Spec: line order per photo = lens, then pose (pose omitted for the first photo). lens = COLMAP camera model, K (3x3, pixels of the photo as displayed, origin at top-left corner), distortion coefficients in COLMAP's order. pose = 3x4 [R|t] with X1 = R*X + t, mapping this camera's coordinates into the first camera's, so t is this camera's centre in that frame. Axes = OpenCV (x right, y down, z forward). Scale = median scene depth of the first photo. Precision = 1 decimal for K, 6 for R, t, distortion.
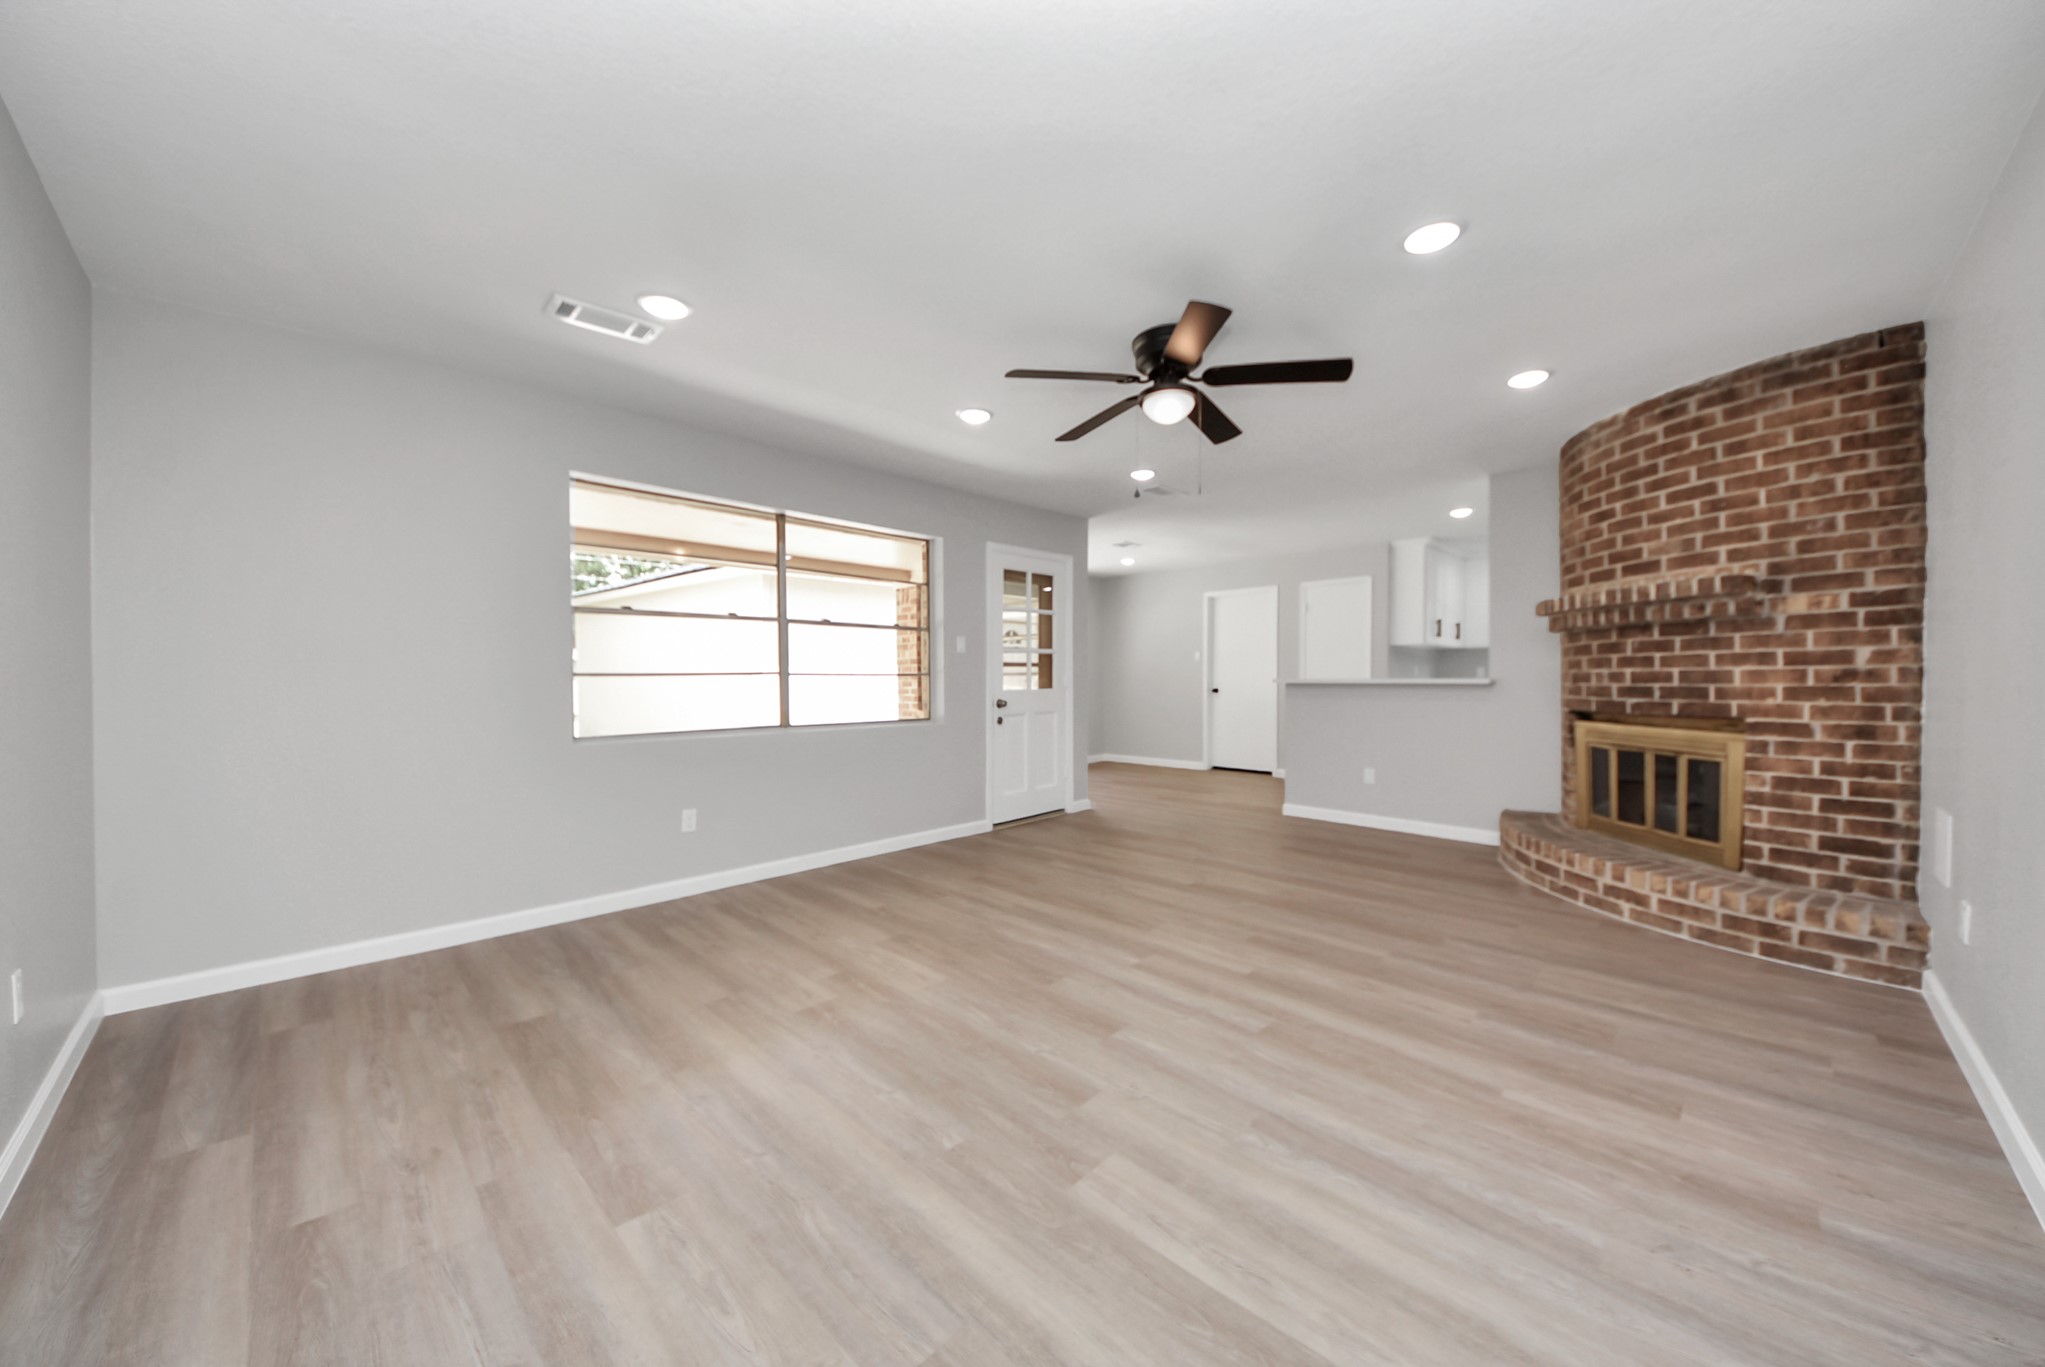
lens RADIAL K [[743.6, 0, 1041.2], [0, 743.6, 696.1], [0, 0, 1]] dist [0.047590, -0.028865]
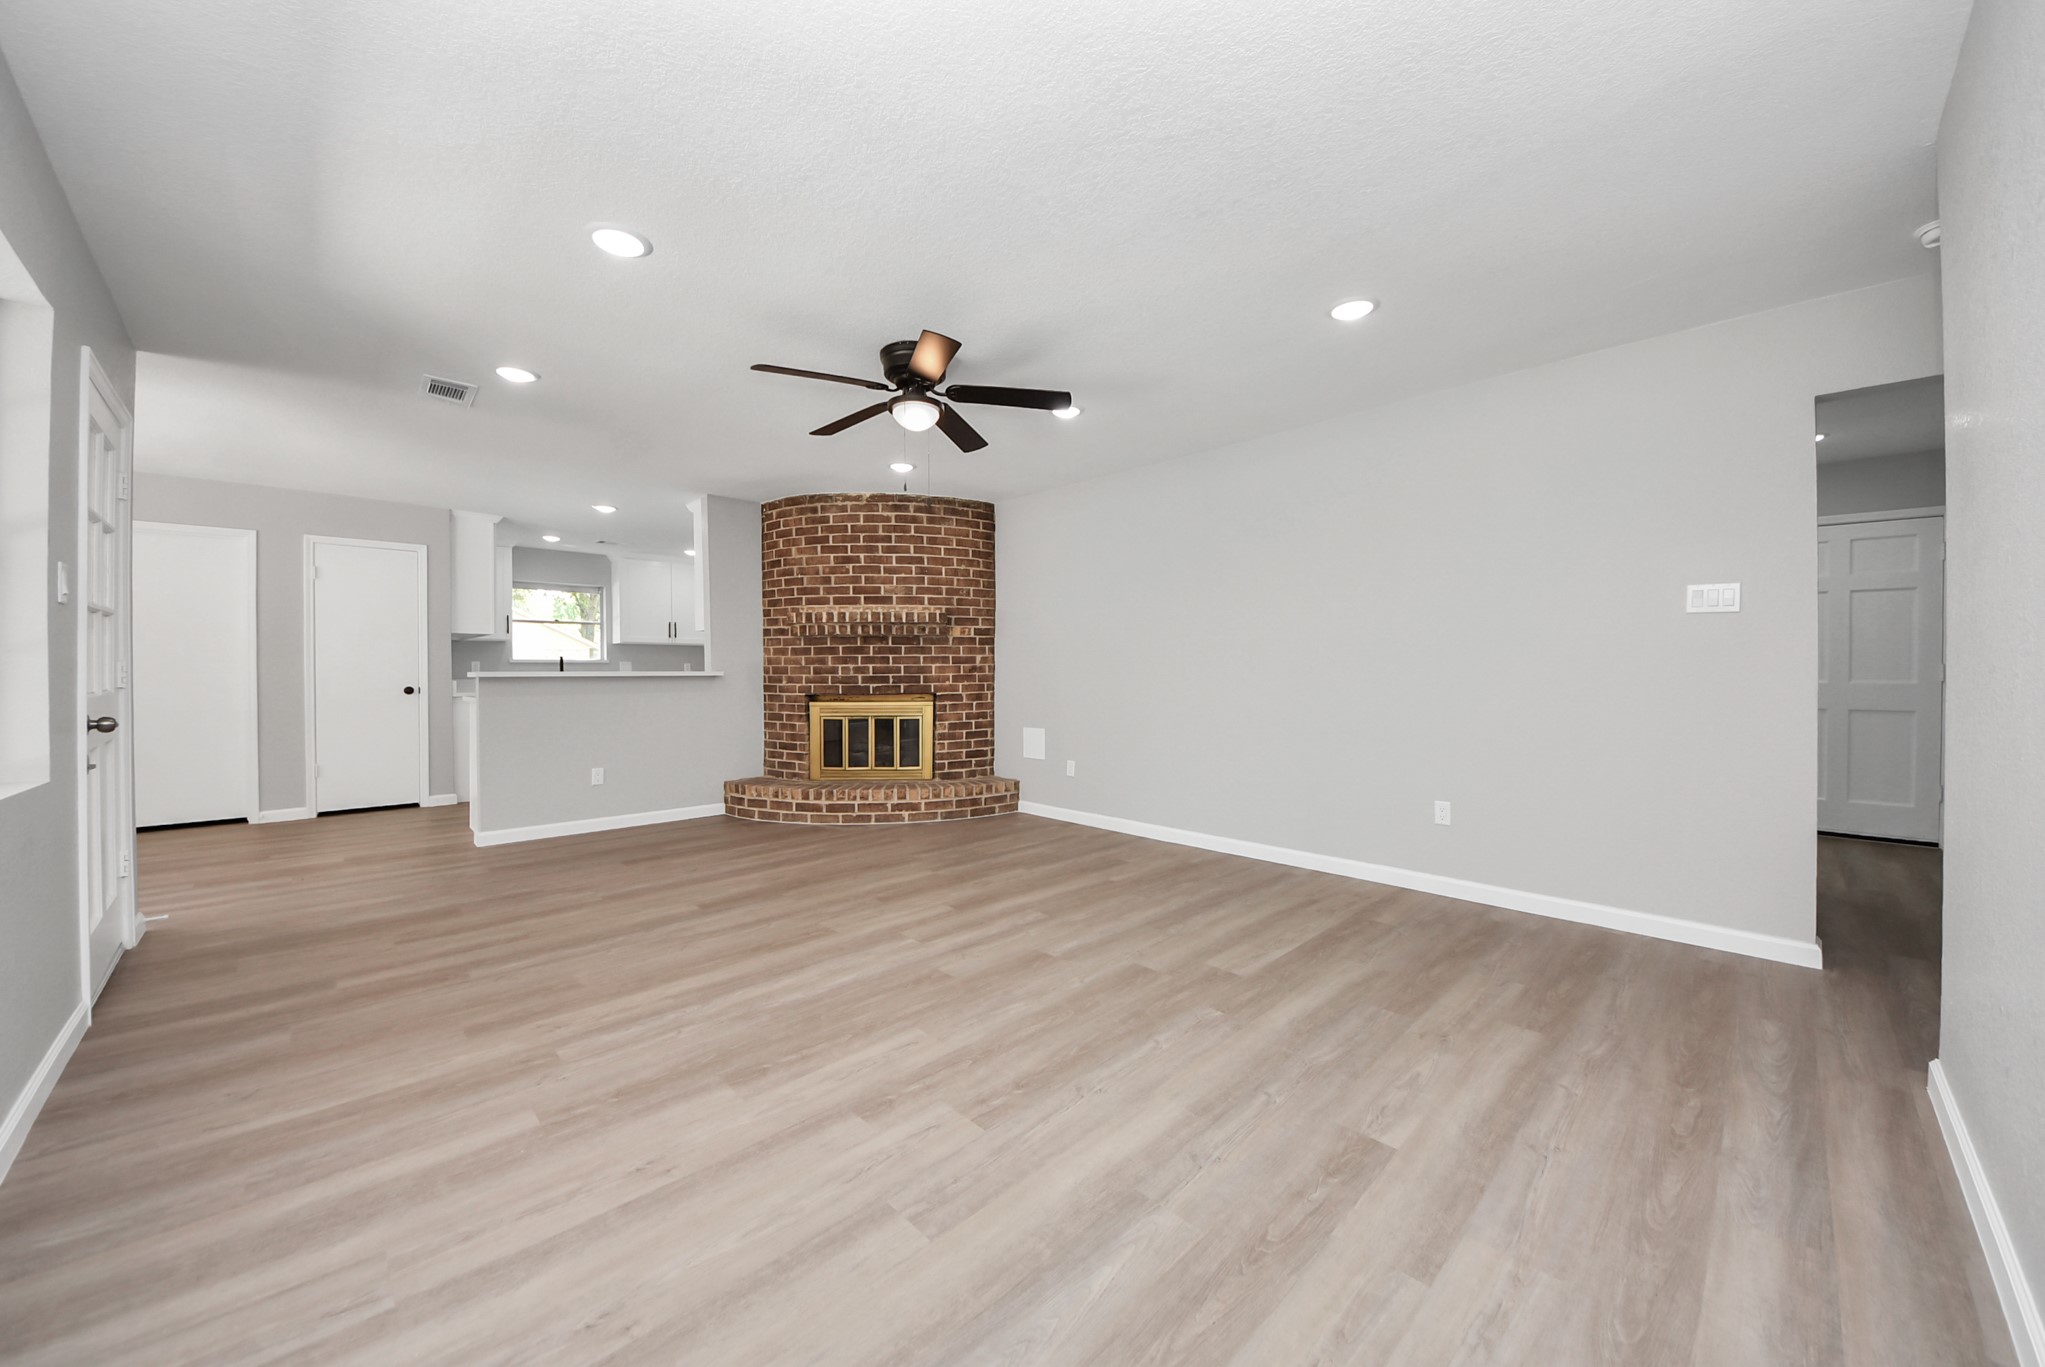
lens RADIAL K [[743.6, 0, 1041.2], [0, 743.6, 696.1], [0, 0, 1]] dist [0.047590, -0.028865]
pose [[-0.008573, -0.027979, 0.999572, -0.866467], [0.029042, 0.999180, 0.028217, -0.005983], [-0.999541, 0.029272, -0.007753, 0.793014]]
